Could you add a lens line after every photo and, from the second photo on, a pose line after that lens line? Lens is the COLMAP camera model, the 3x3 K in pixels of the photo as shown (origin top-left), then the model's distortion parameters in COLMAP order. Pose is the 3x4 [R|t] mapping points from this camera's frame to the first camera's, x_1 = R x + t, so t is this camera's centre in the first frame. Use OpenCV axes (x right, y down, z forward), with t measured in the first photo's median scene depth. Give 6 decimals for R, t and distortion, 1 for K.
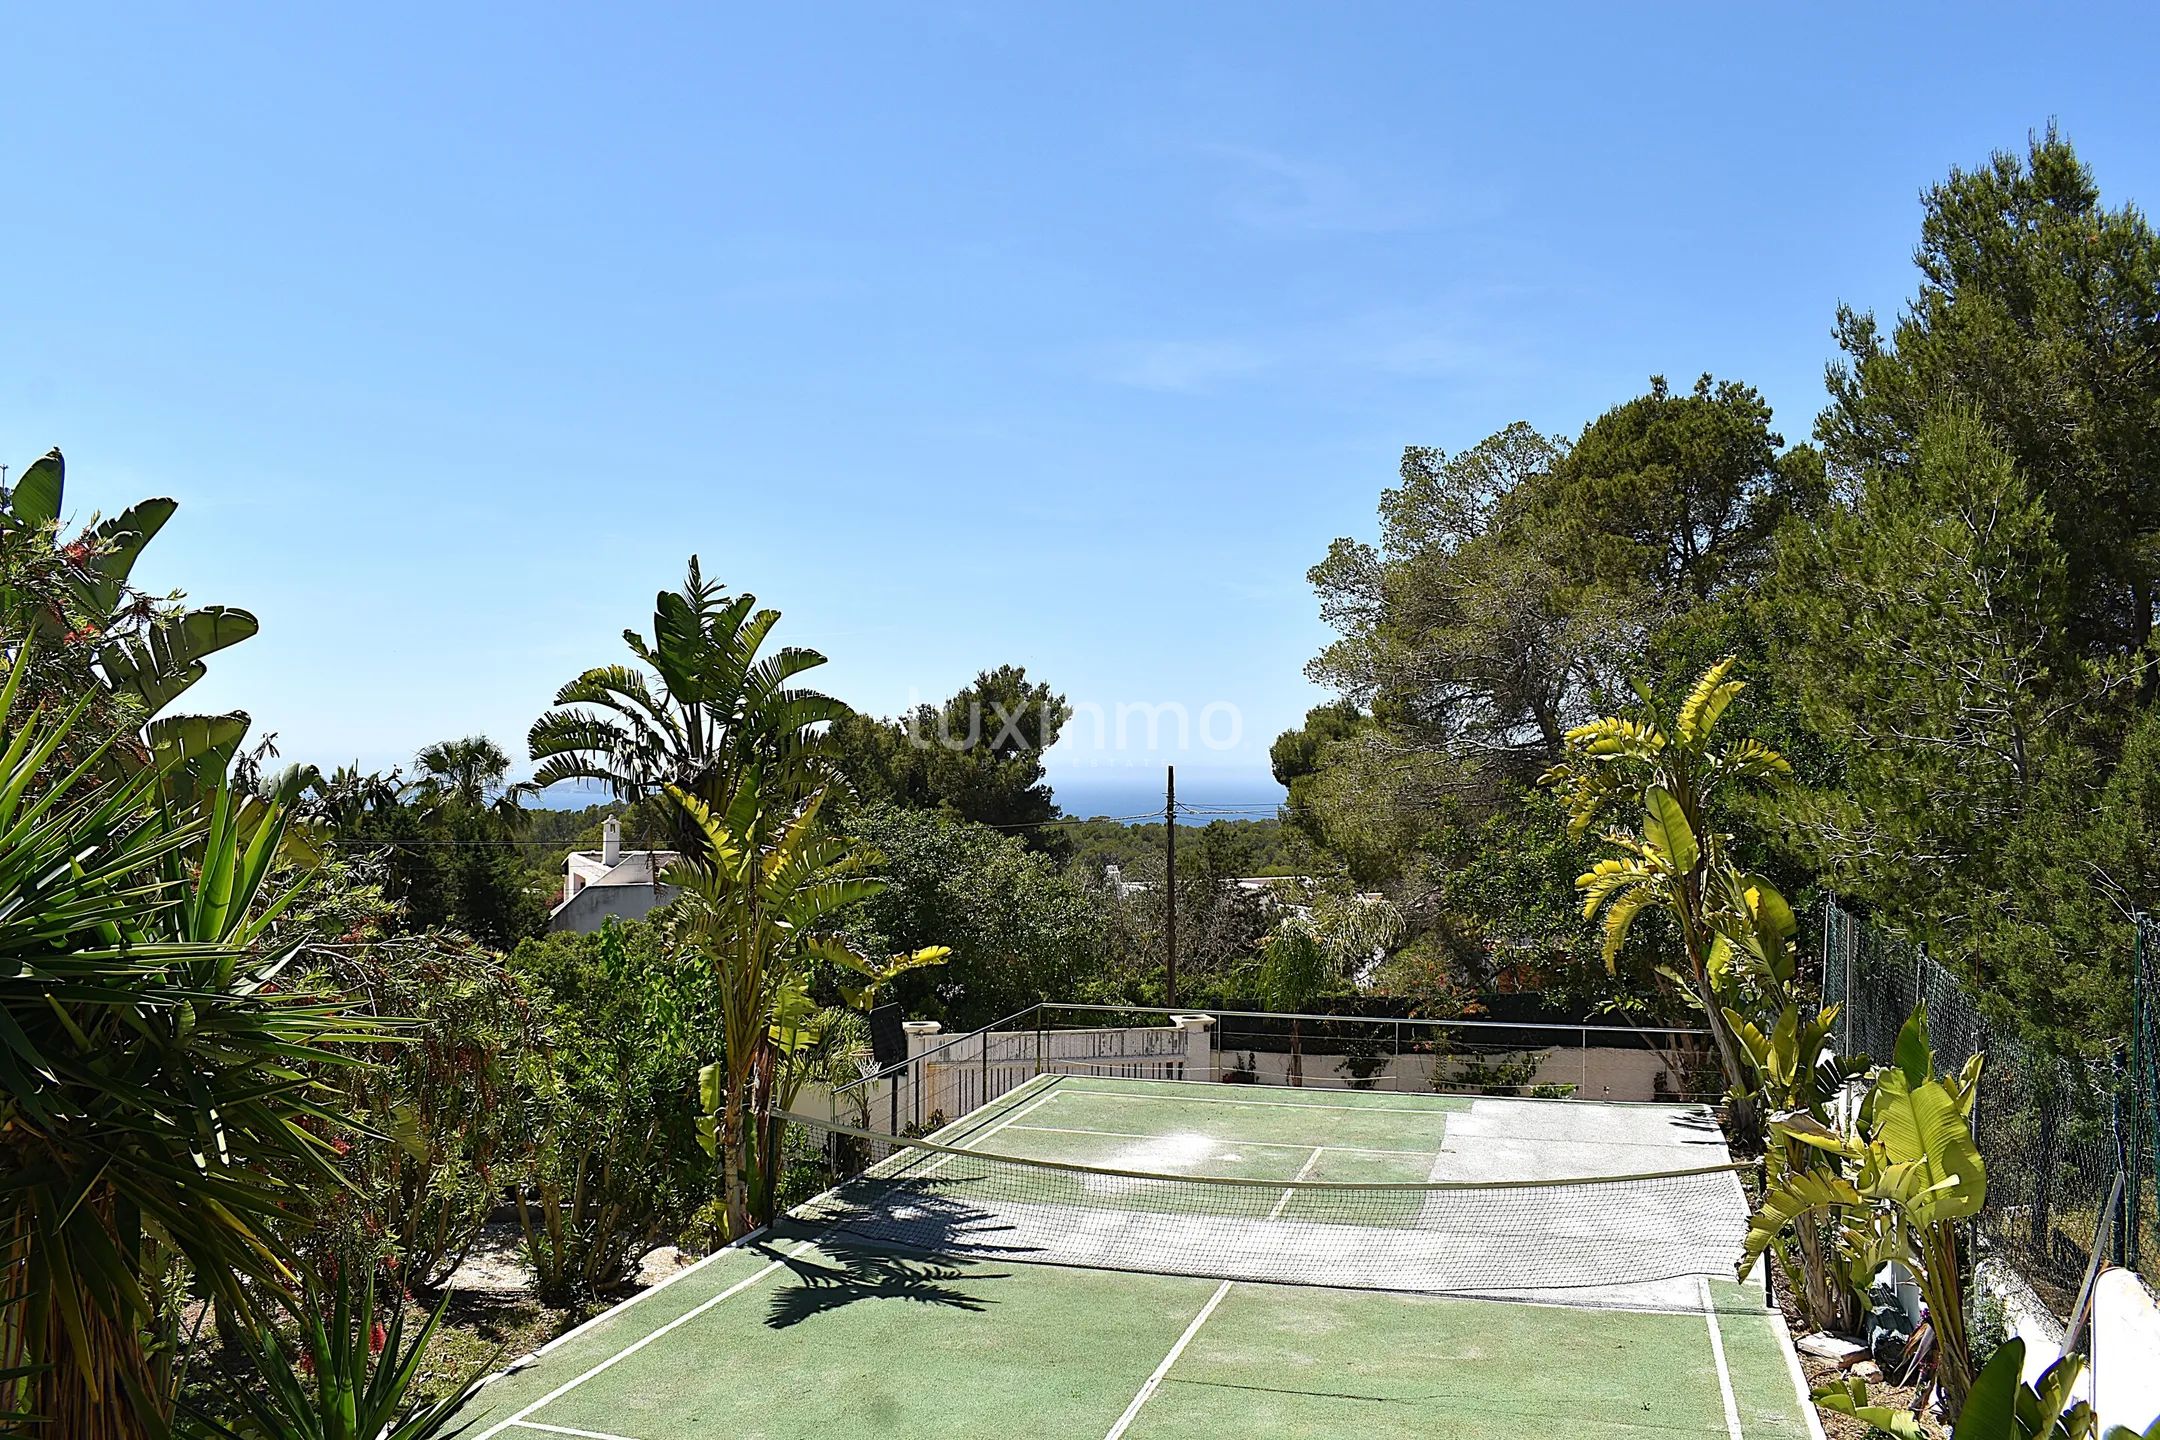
lens RADIAL K [[1699.8, 0, 1110.4], [0, 1699.8, 721.7], [0, 0, 1]] dist [-0.095776, 0.005317]
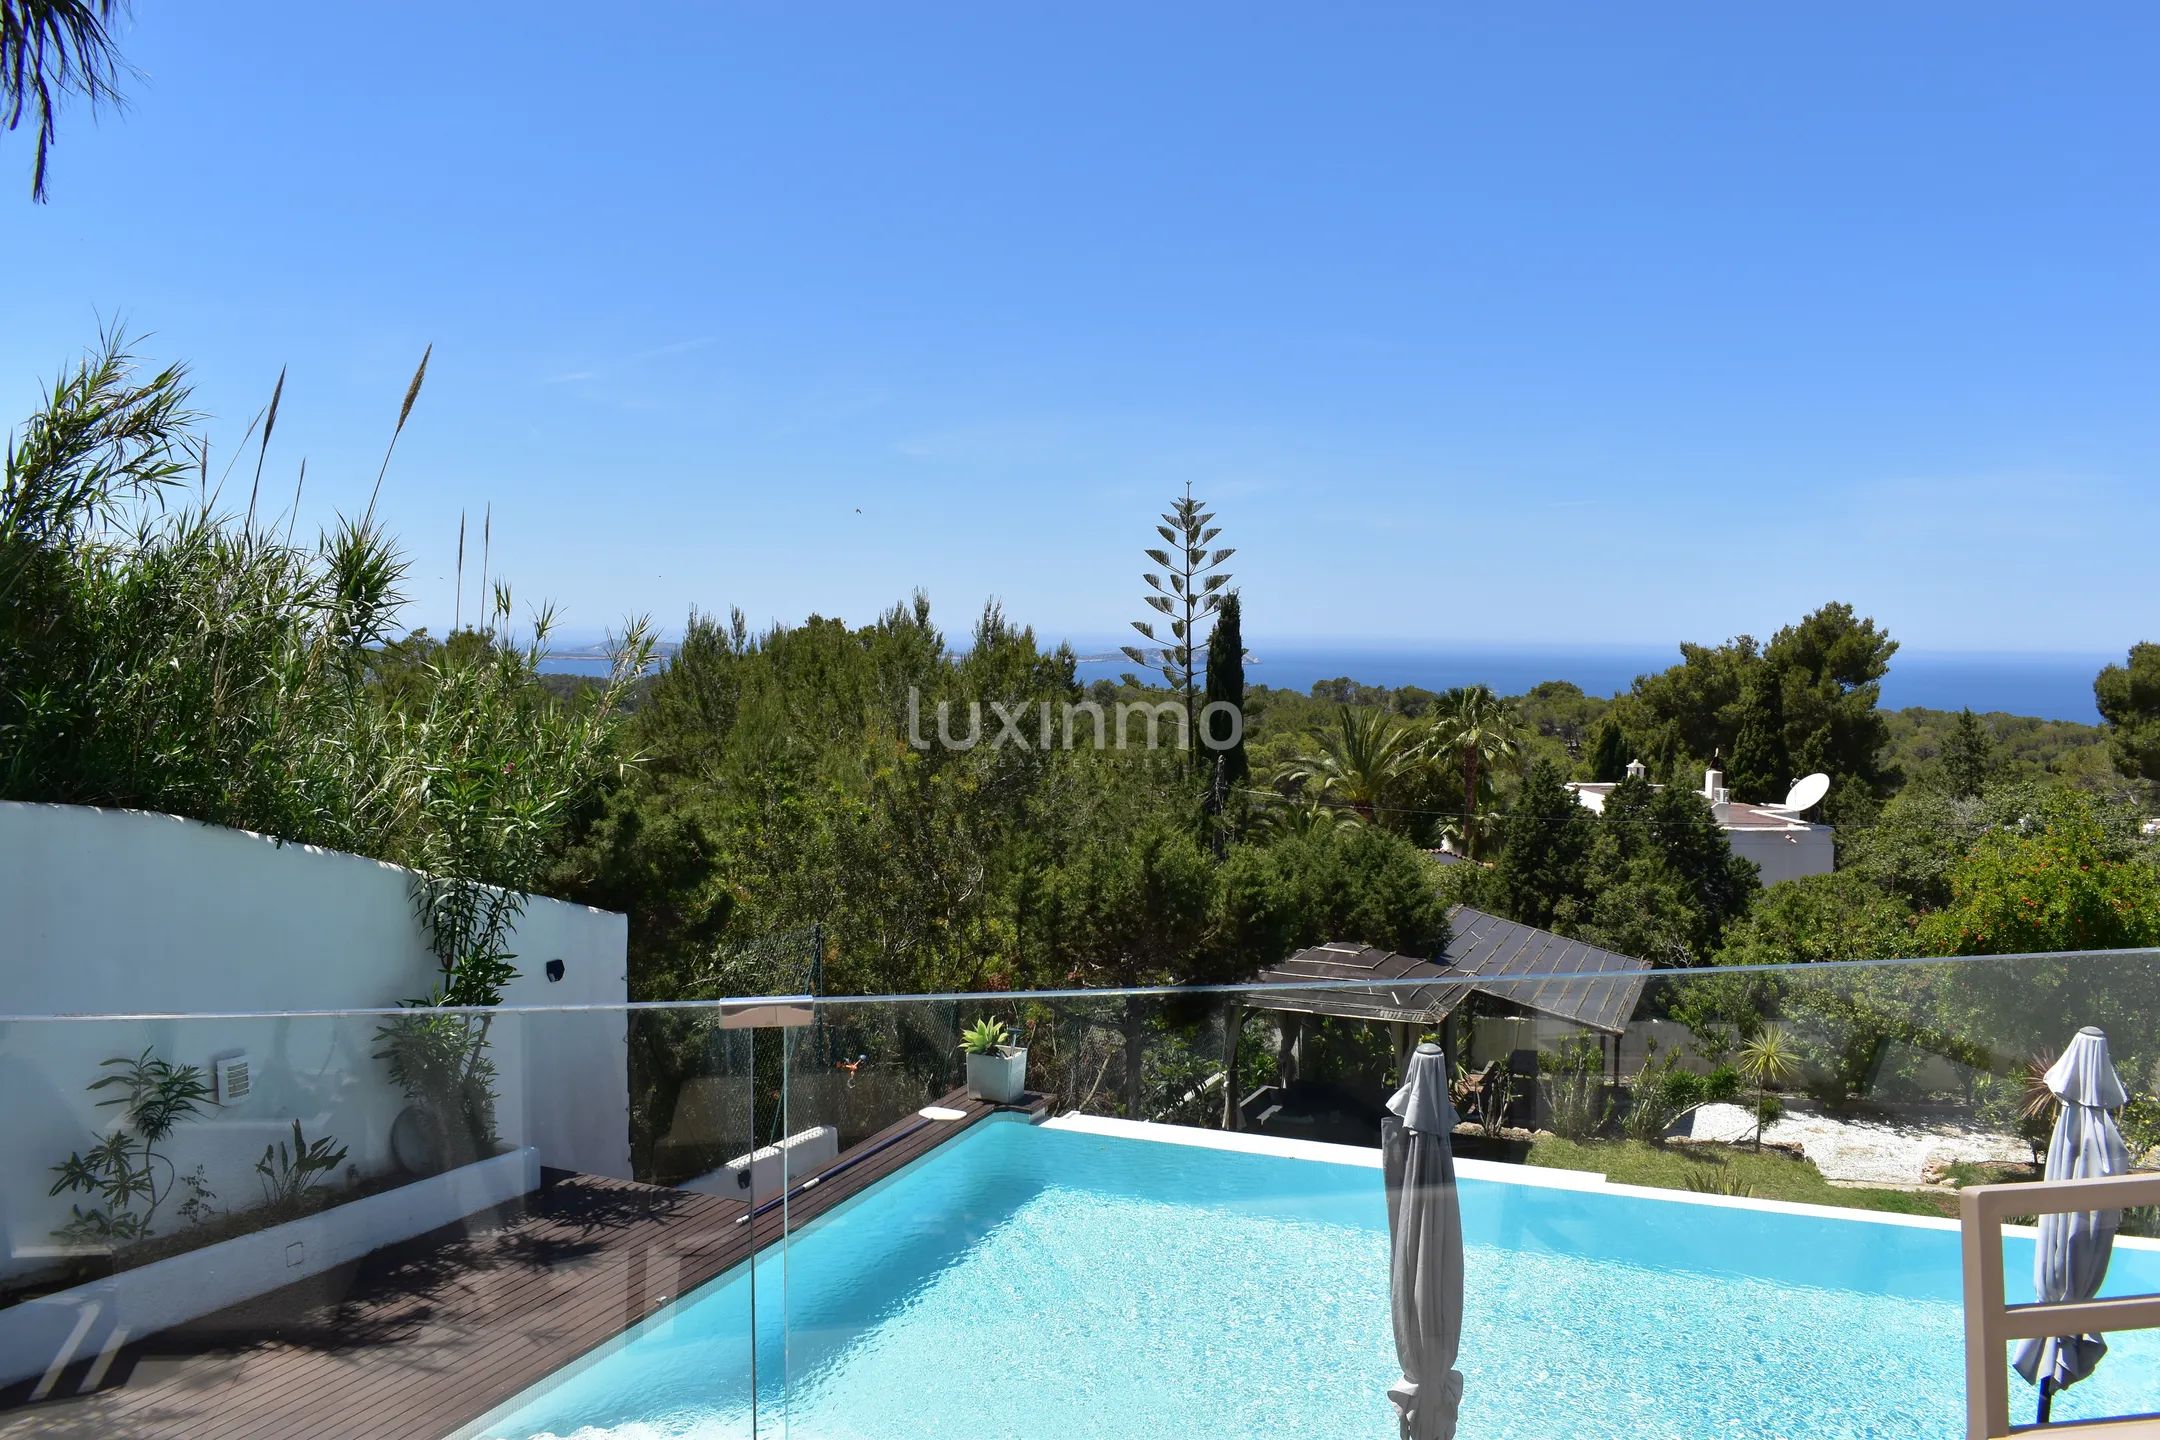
lens RADIAL K [[1677.2, 0, 1108.7], [0, 1677.2, 738.2], [0, 0, 1]] dist [-0.095159, 0.013084]
pose [[0.955803, 0.022752, -0.293127, -0.455319], [0.003339, 0.996097, 0.088203, -0.095895], [0.293990, -0.085283, 0.951996, -0.337747]]
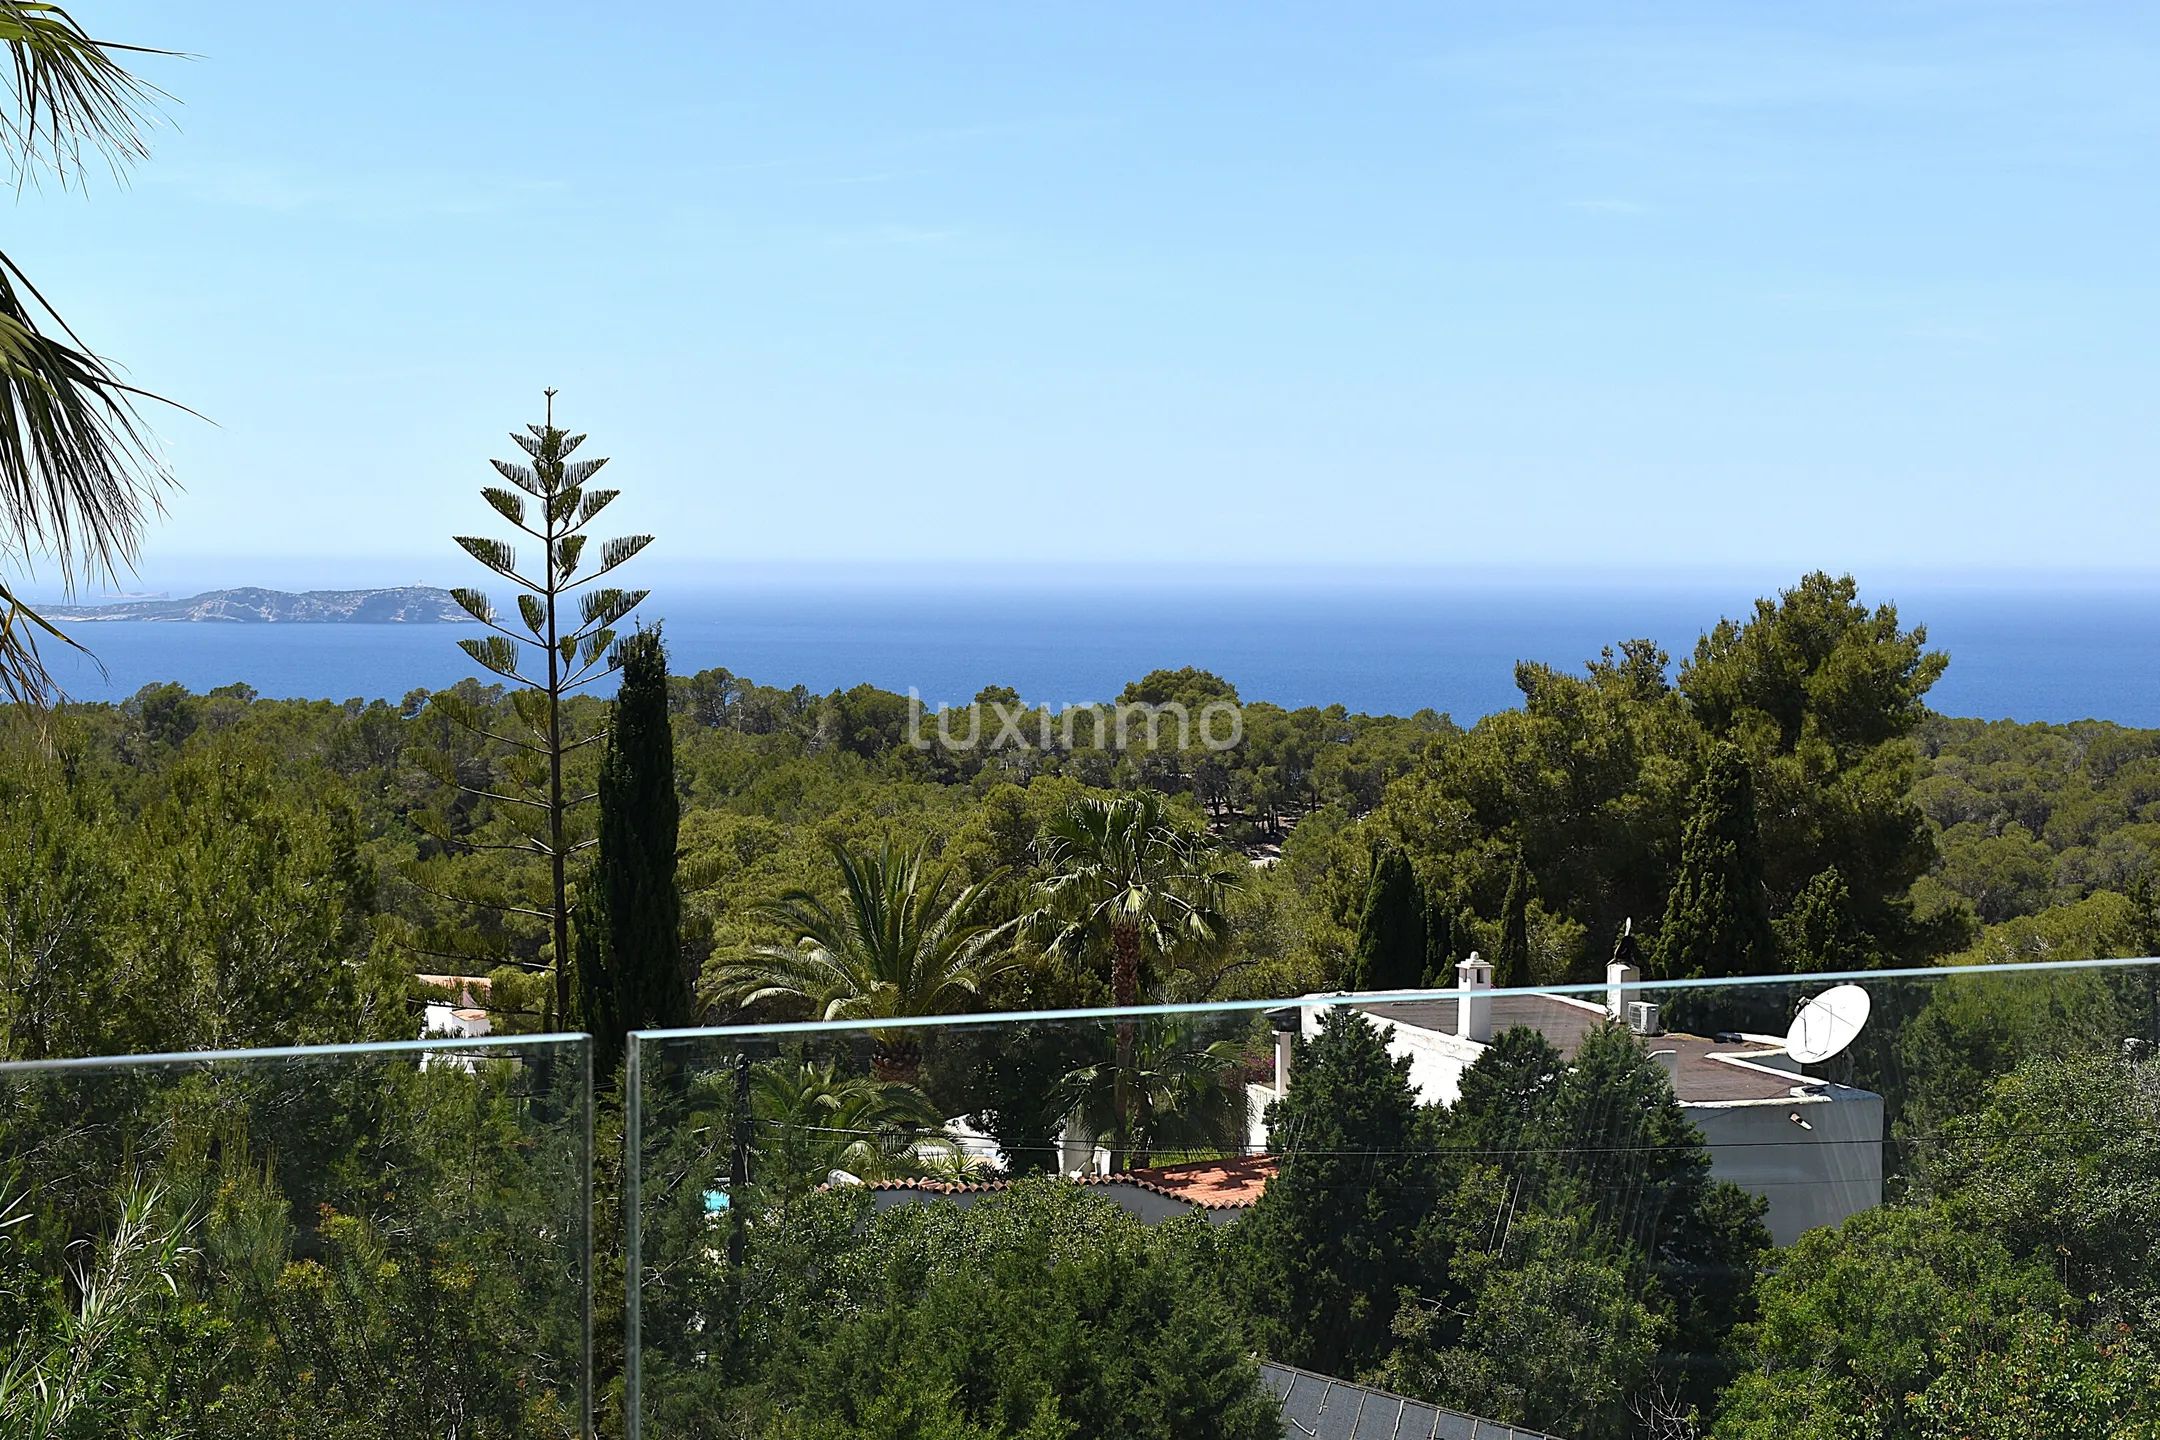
lens RADIAL K [[3826.7, 0, 1074.7], [0, 3826.7, 673.1], [0, 0, 1]] dist [-0.005804, 0.018843]
pose [[0.998579, 0.000398, -0.053289, -0.536148], [0.002981, 0.997989, 0.063317, -0.183413], [0.053207, -0.063386, 0.996570, -0.462168]]
